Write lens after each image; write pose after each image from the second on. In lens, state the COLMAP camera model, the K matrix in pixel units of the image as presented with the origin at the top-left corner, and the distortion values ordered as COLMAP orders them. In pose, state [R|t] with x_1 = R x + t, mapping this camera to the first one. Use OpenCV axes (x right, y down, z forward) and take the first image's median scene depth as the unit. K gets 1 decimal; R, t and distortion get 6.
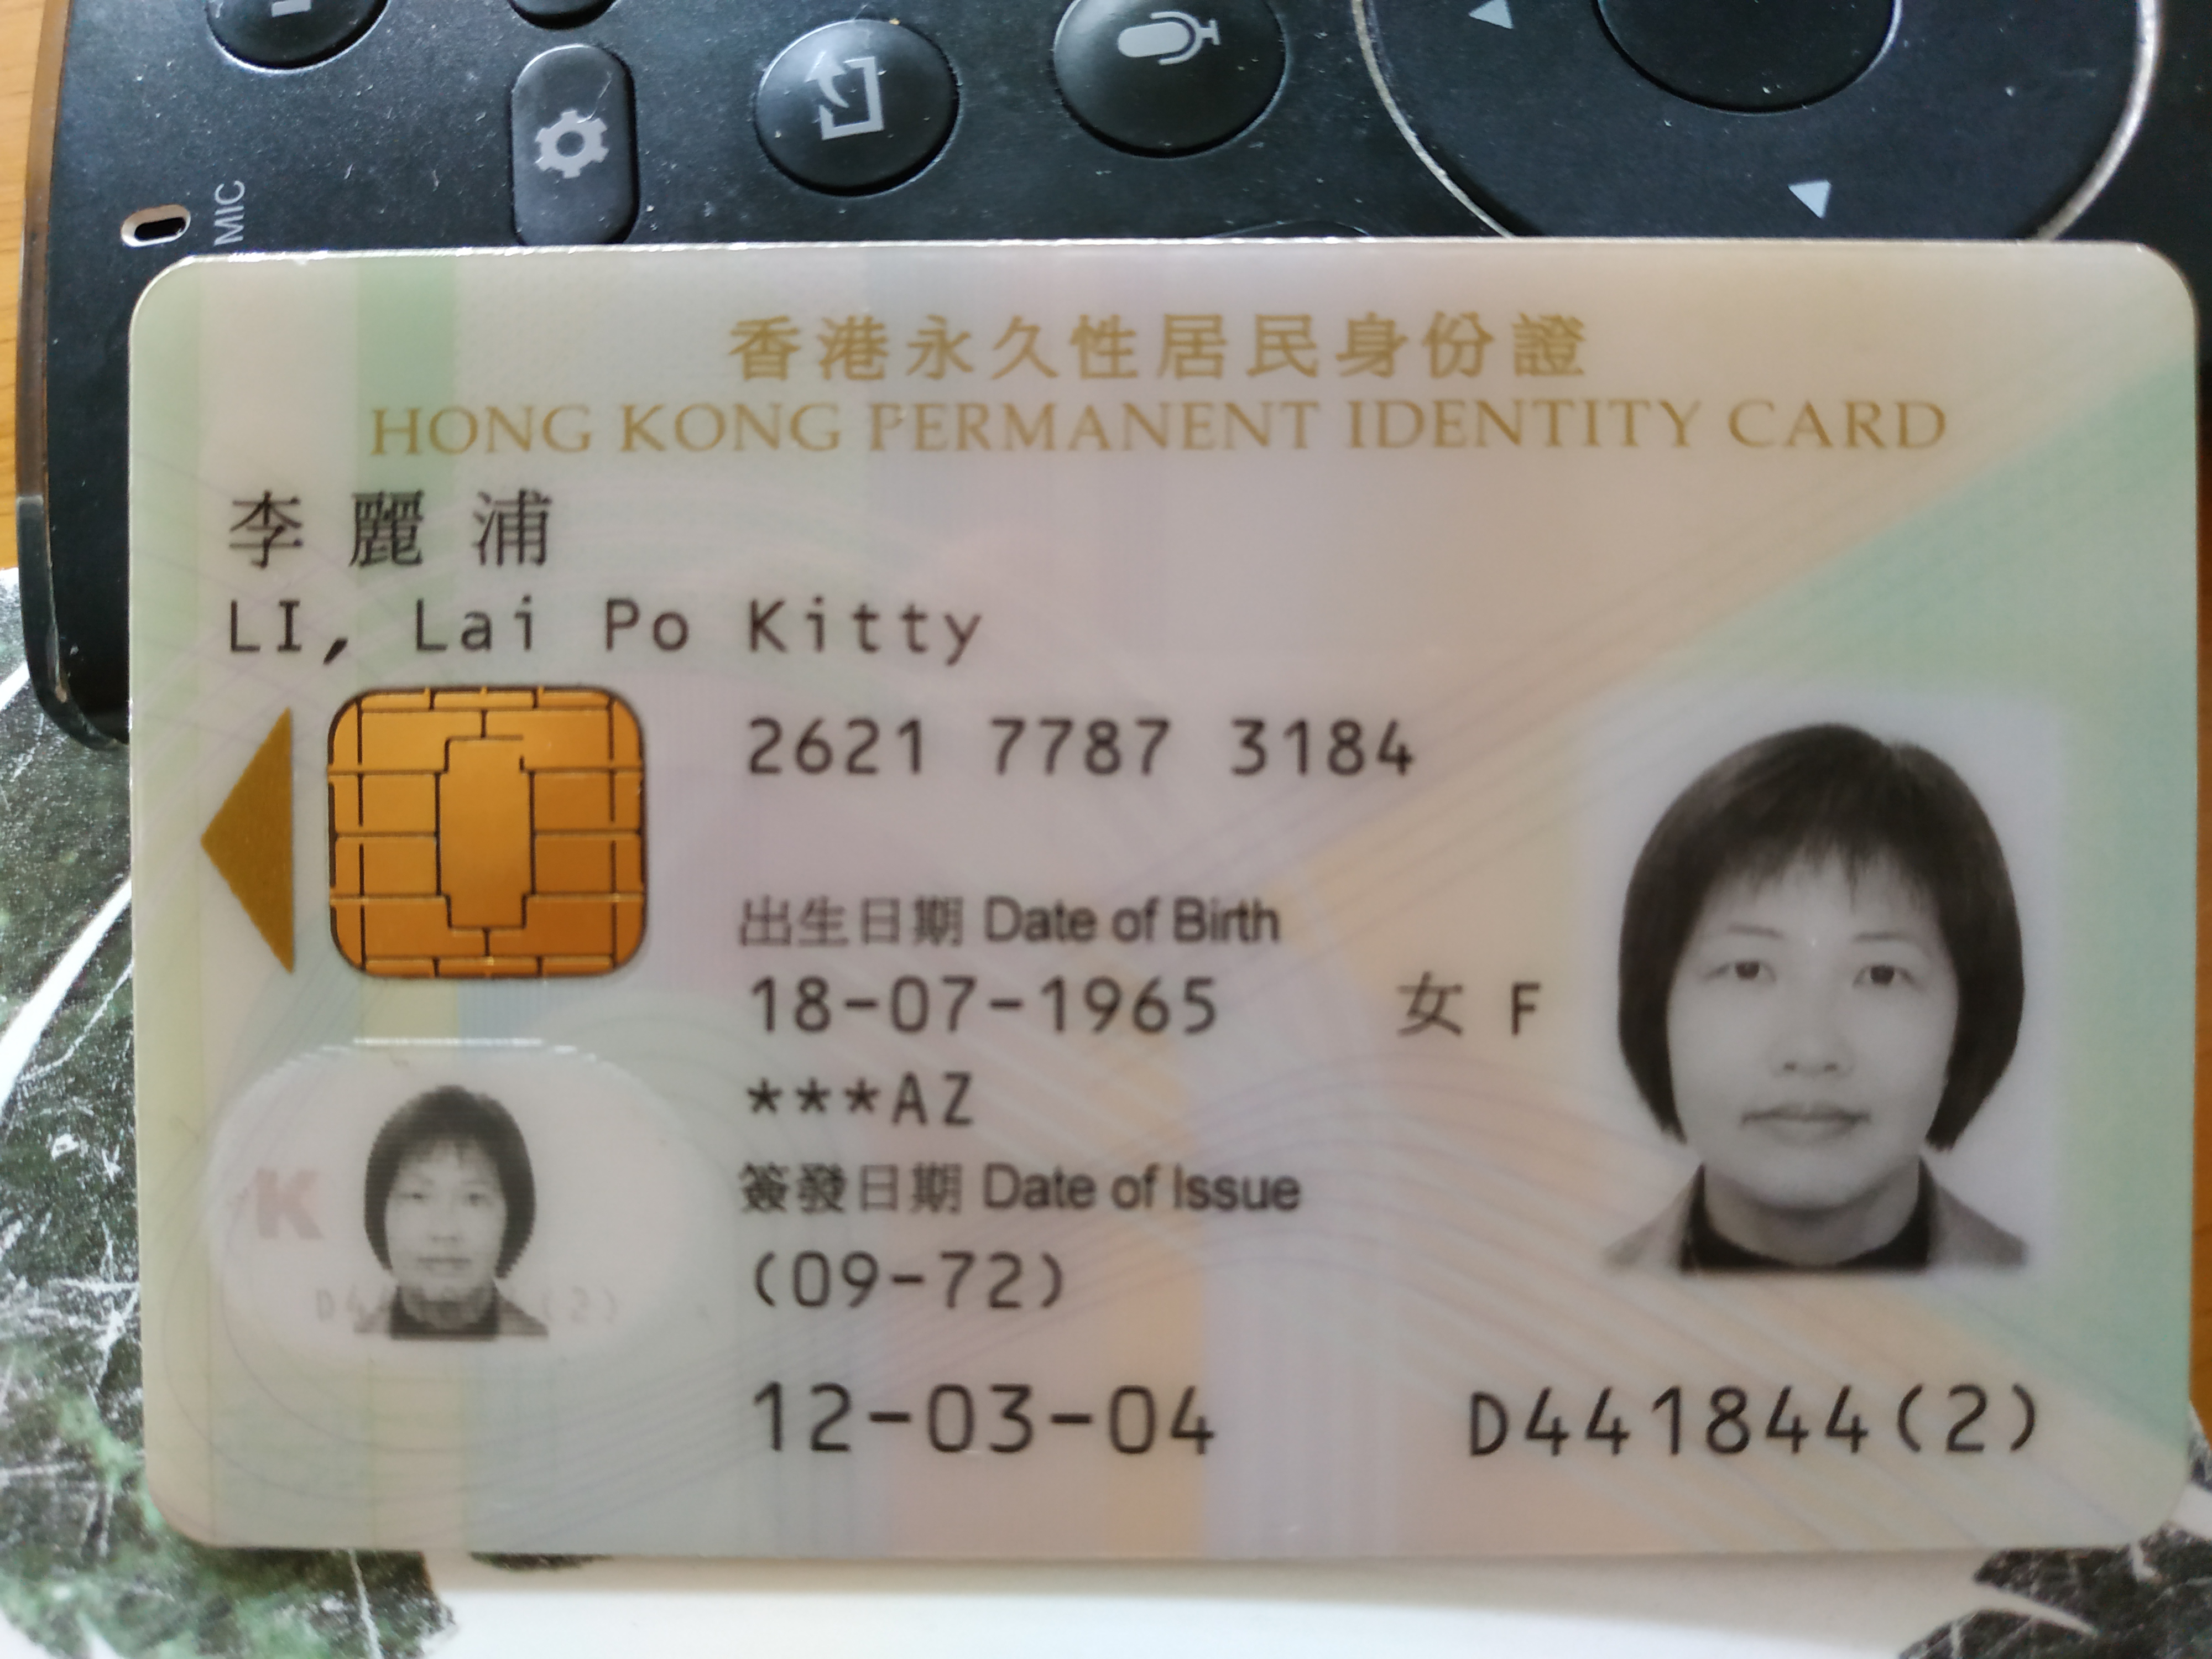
lens RADIAL K [[1548.2, 0, 1101.1], [0, 1548.2, 841.8], [0, 0, 1]] dist [-0.032638, -0.011282]
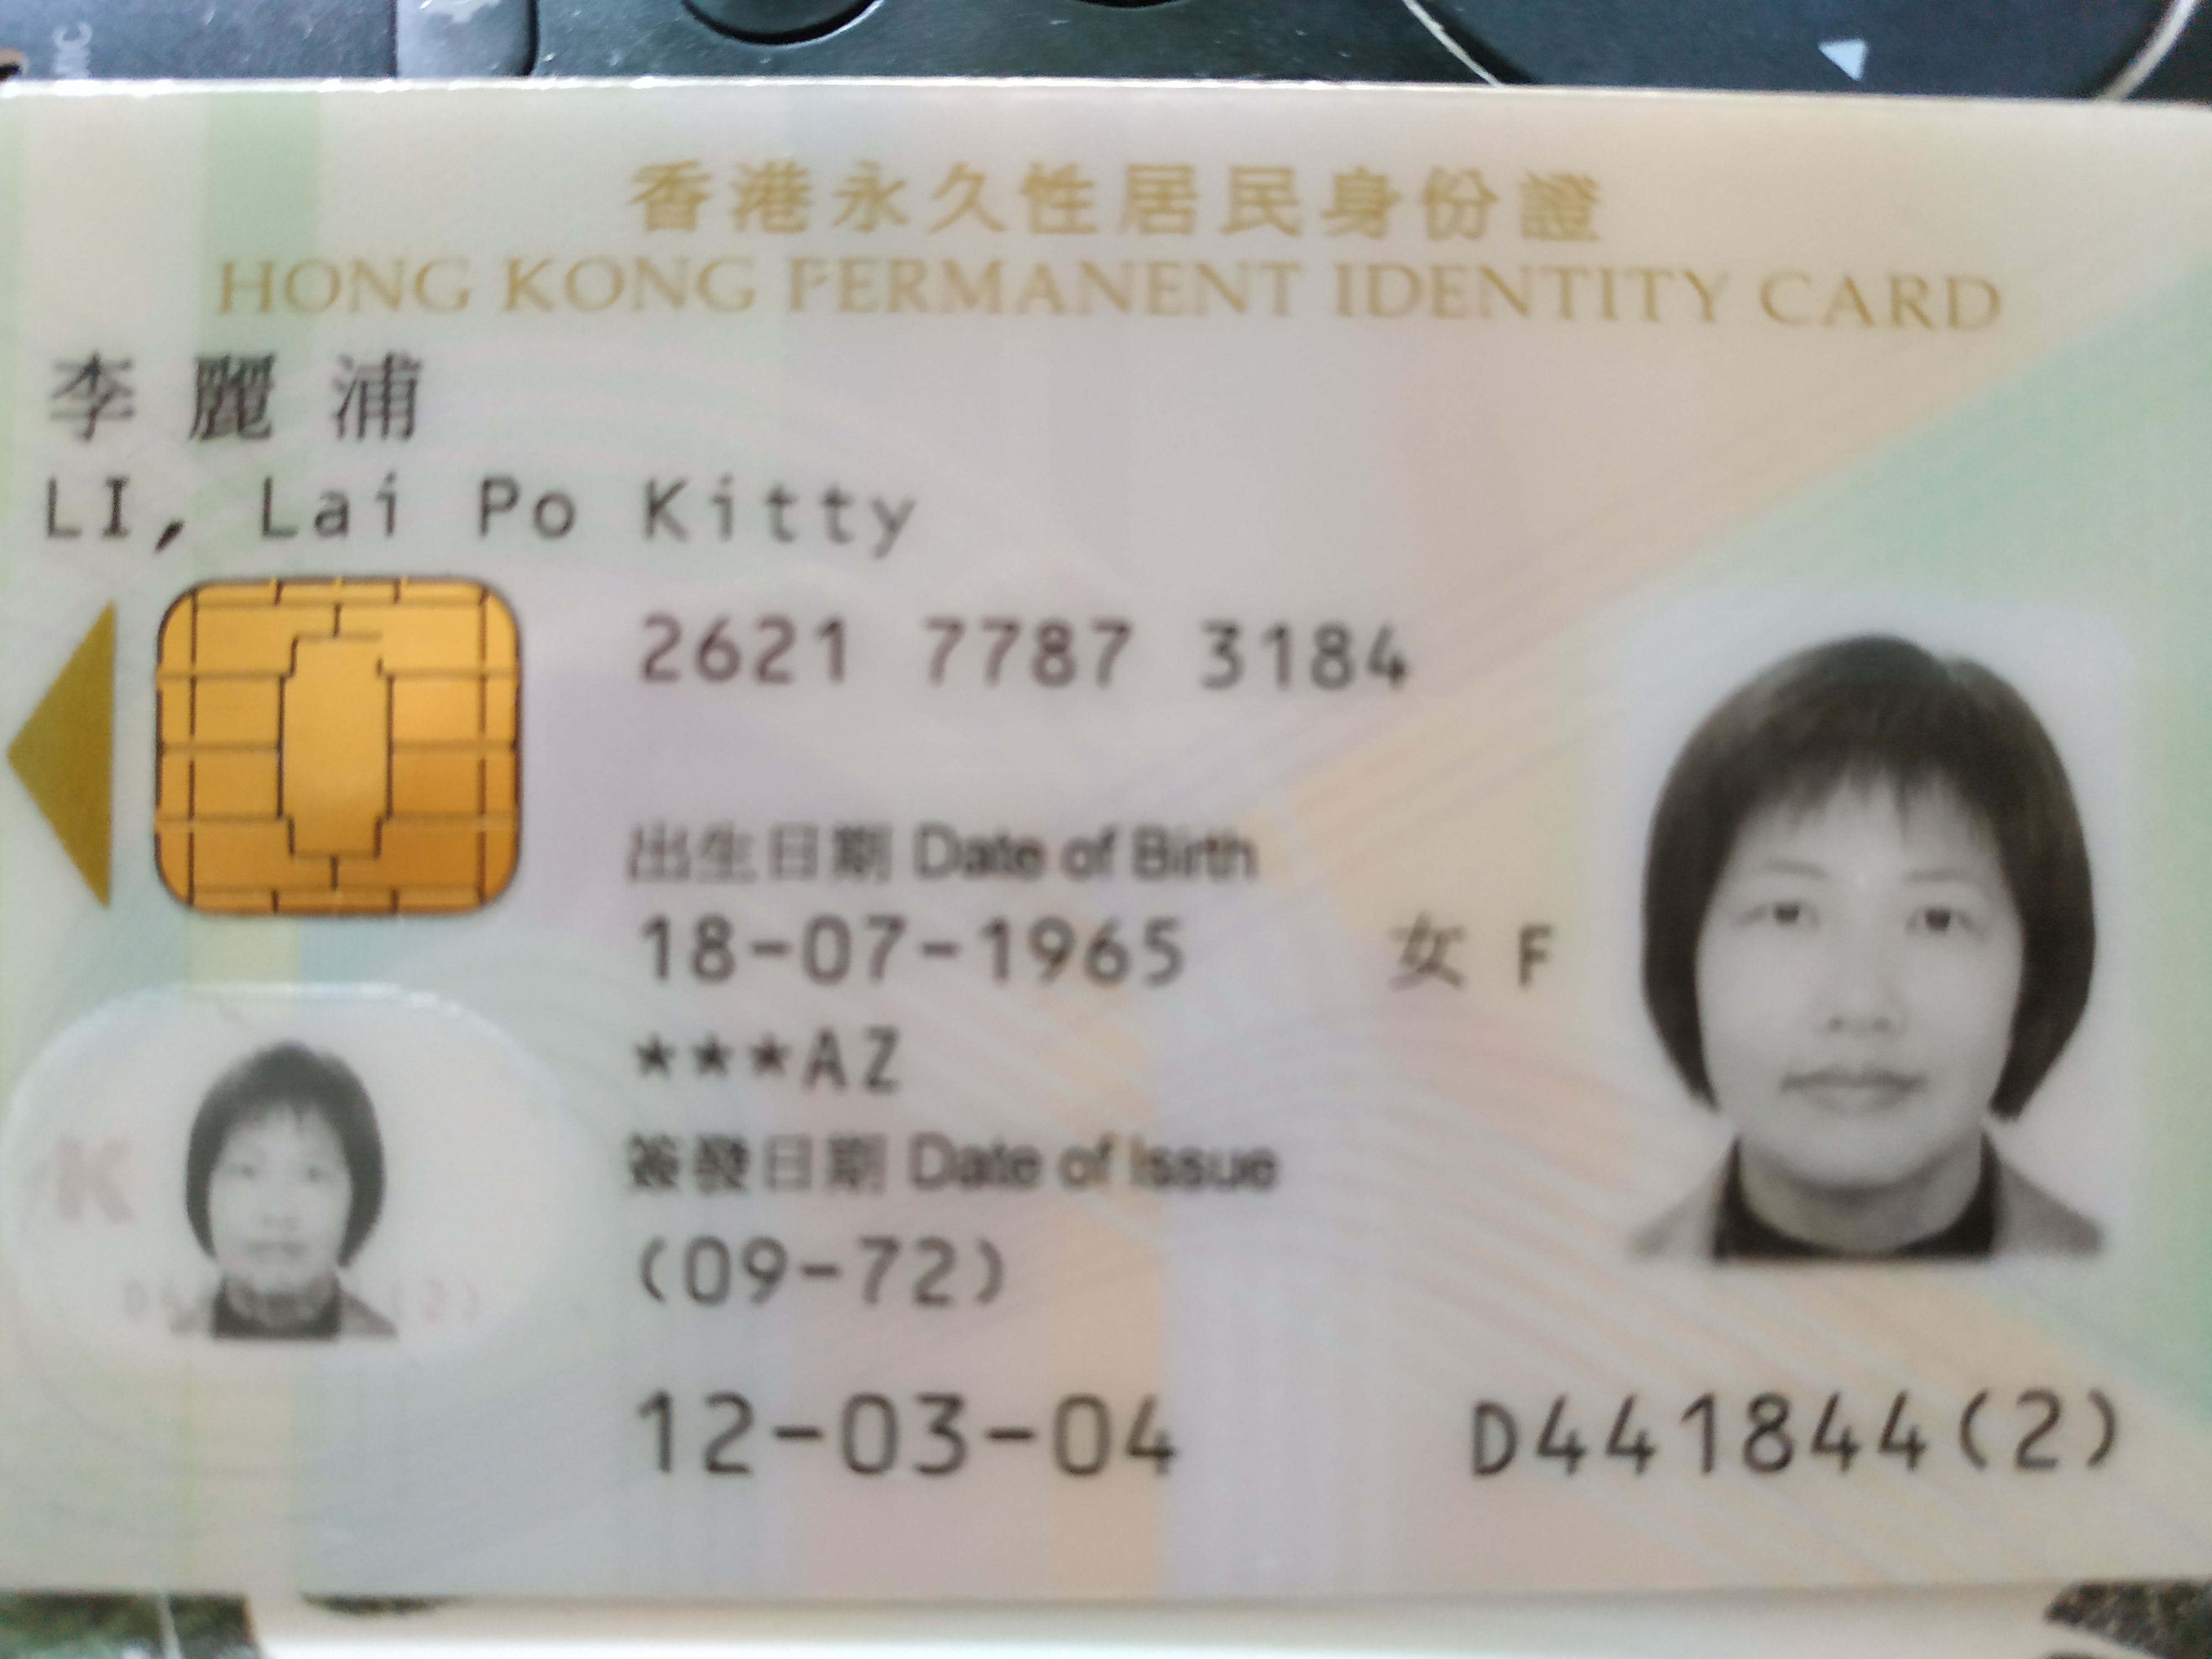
lens RADIAL K [[1548.2, 0, 1109.8], [0, 1548.2, 812.8], [0, 0, 1]] dist [-0.032638, -0.011282]
pose [[0.999329, 0.006348, 0.036076, 0.002196], [-0.007422, 0.999531, 0.029705, 0.002662], [-0.035870, -0.029953, 0.998907, 0.134798]]
